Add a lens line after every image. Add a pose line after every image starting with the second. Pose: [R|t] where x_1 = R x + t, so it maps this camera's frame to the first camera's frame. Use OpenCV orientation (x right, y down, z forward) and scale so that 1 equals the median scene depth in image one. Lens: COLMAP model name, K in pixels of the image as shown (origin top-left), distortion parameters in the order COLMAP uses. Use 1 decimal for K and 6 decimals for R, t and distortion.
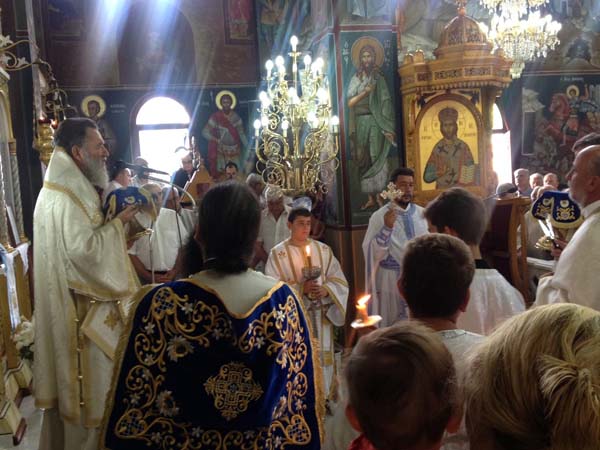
lens RADIAL K [[748.4, 0, 300.0], [0, 748.4, 225.0], [0, 0, 1]] dist [0.059728, -0.039279]
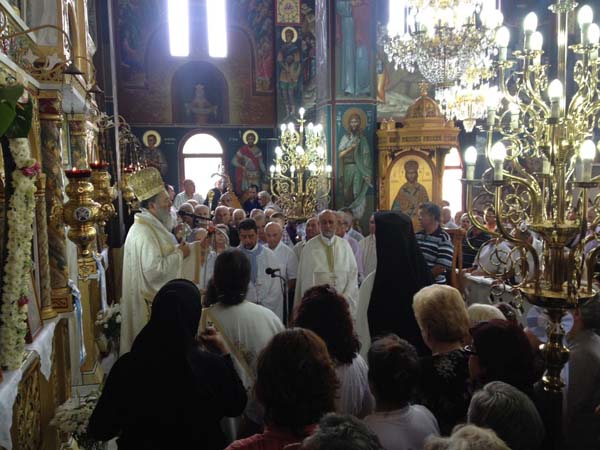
lens RADIAL K [[615.7, 0, 300.0], [0, 615.7, 225.0], [0, 0, 1]] dist [0.086417, 0.004681]
pose [[0.998911, 0.045943, -0.008098, 0.006982], [-0.045813, 0.998829, 0.015575, -0.046443], [0.008804, -0.015187, 0.999846, -0.140129]]
